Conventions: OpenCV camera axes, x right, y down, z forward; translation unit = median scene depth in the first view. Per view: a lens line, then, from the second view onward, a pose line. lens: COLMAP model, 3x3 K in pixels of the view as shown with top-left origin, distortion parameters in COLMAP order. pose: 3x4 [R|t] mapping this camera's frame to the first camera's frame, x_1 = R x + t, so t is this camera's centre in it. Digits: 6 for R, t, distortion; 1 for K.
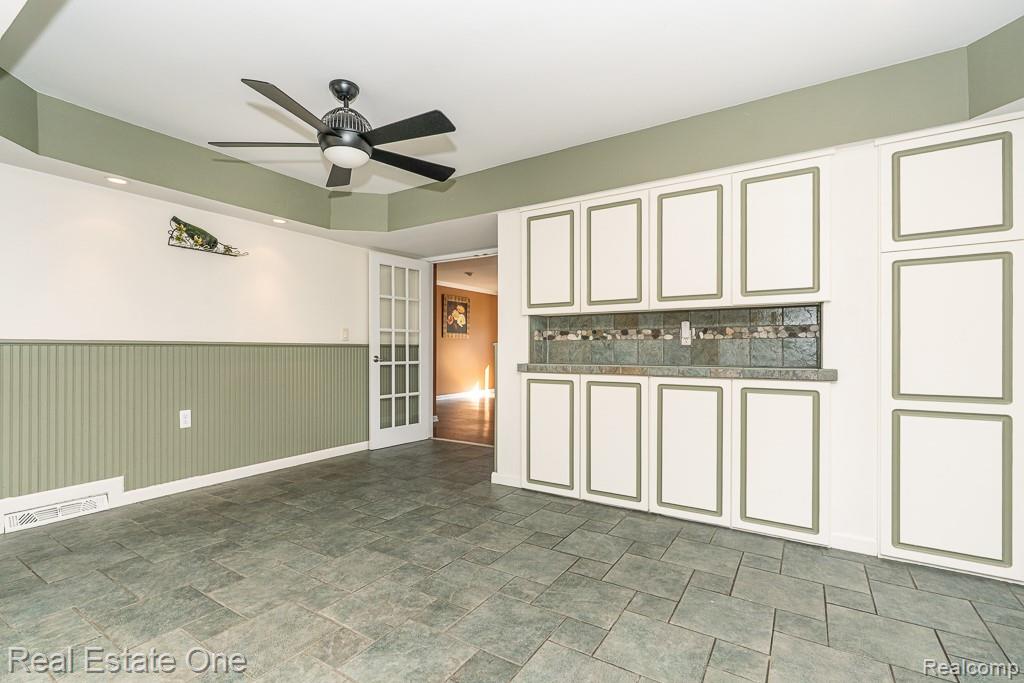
lens RADIAL K [[466.7, 0, 510.4], [0, 466.7, 348.2], [0, 0, 1]] dist [-0.004414, -0.000180]
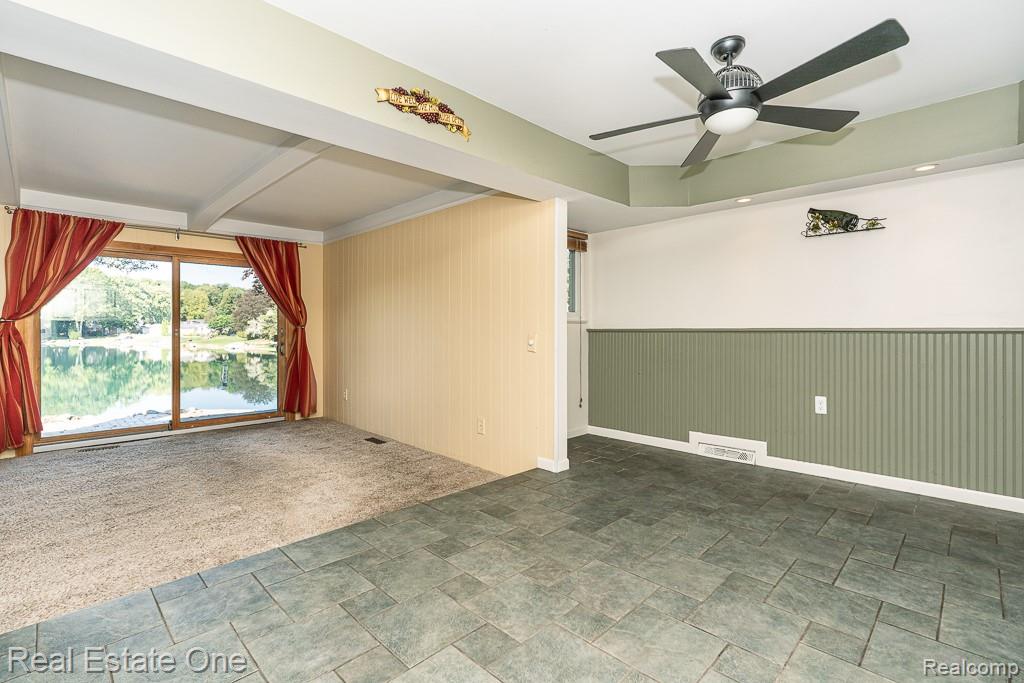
lens RADIAL K [[472.3, 0, 516.1], [0, 472.3, 329.6], [0, 0, 1]] dist [-0.005026, -0.000256]
pose [[-0.212139, -0.002085, -0.977237, 0.489147], [0.002310, 0.999994, -0.002635, -0.011471], [0.977237, -0.002817, -0.212133, 0.639678]]
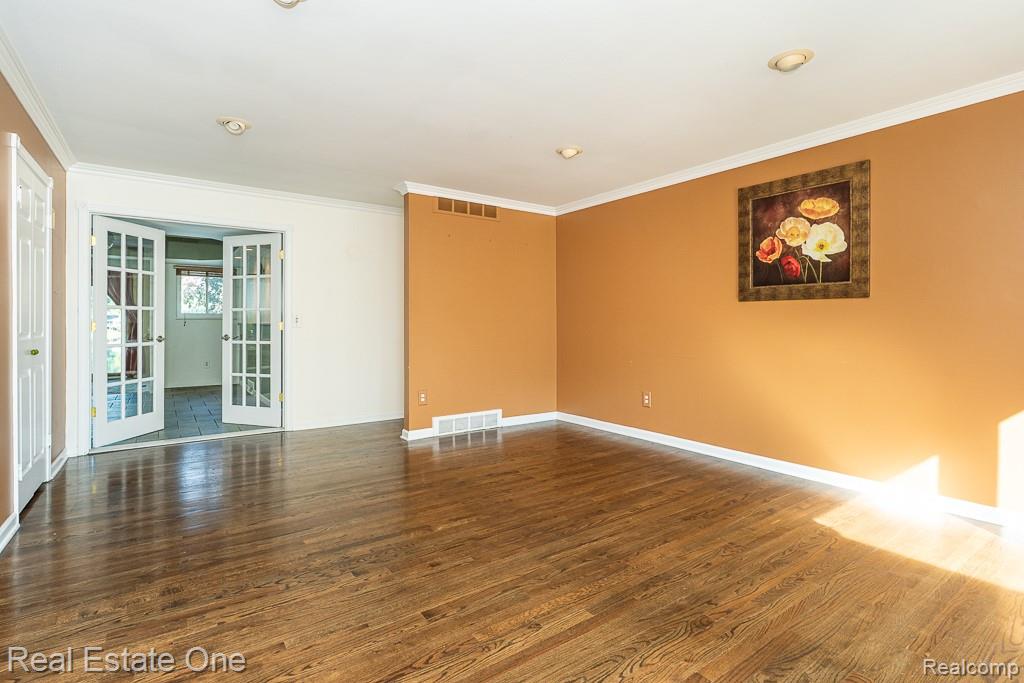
lens RADIAL K [[491.7, 0, 511.6], [0, 491.7, 325.4], [0, 0, 1]] dist [-0.002163, 0.000099]
pose [[-0.378160, 0.006475, -0.925718, 0.975514], [0.002017, 0.999979, 0.006170, -0.017471], [0.925738, 0.000466, -0.378165, 3.155180]]
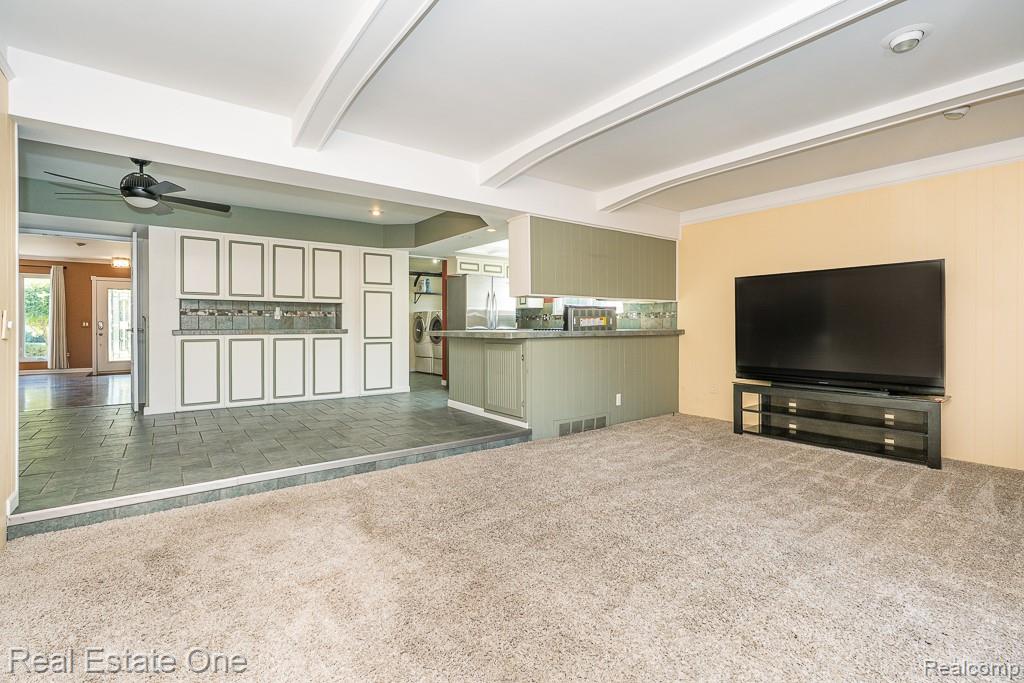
lens RADIAL K [[466.6, 0, 513.7], [0, 466.6, 327.9], [0, 0, 1]] dist [-0.008749, 0.000321]
pose [[0.348468, -0.003065, 0.937316, -1.146787], [-0.000740, 0.999993, 0.003545, 0.022571], [-0.937320, -0.001929, 0.348464, -0.638075]]
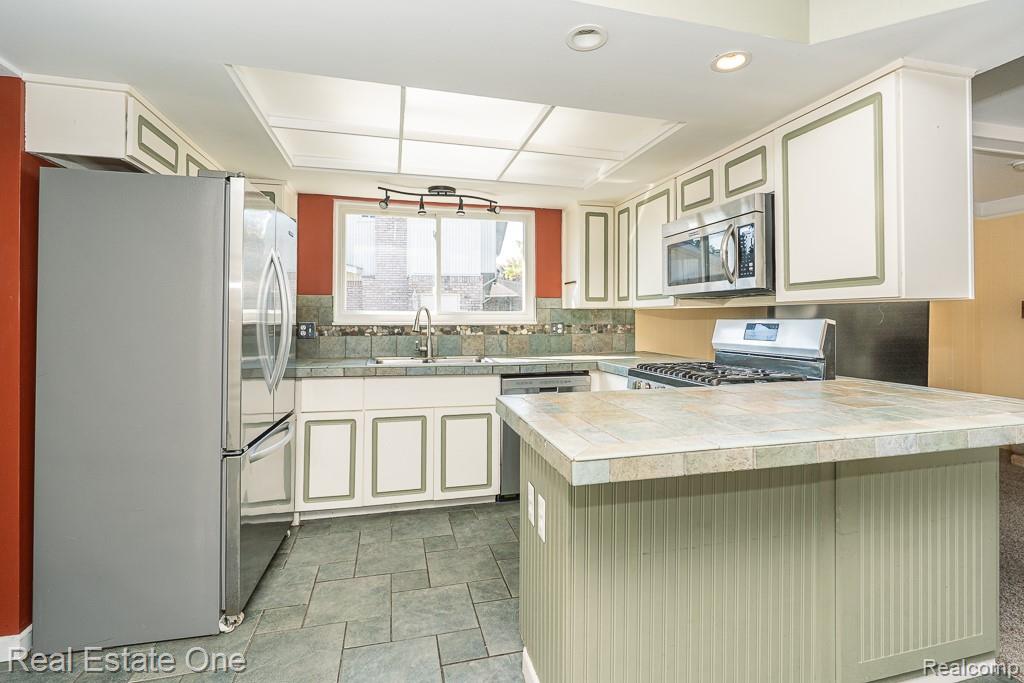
lens RADIAL K [[486.2, 0, 517.1], [0, 486.2, 316.3], [0, 0, 1]] dist [-0.002712, -0.000034]
pose [[-0.732981, 0.004352, 0.680235, 0.268061], [-0.001037, 0.999971, -0.007514, -0.051353], [-0.680248, -0.006213, -0.732956, 0.601892]]
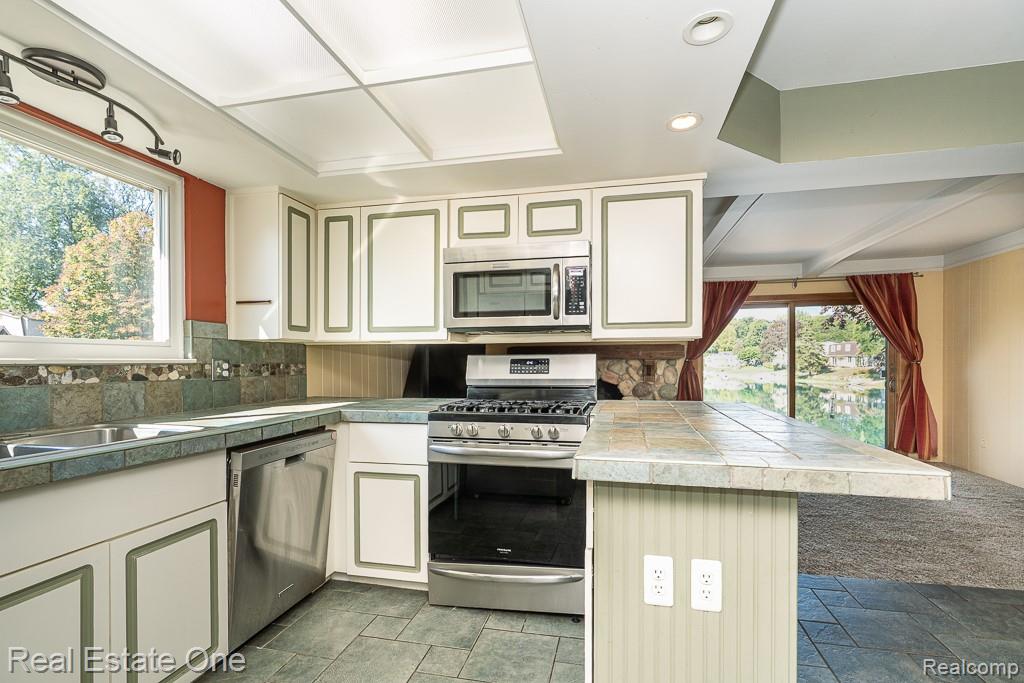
lens RADIAL K [[473.9, 0, 518.9], [0, 473.9, 365.1], [0, 0, 1]] dist [-0.001918, -0.000299]
pose [[-0.938928, 0.007306, -0.344035, 0.859739], [0.006742, 0.999973, 0.002836, -0.035472], [0.344047, 0.000344, -0.938952, 0.537019]]
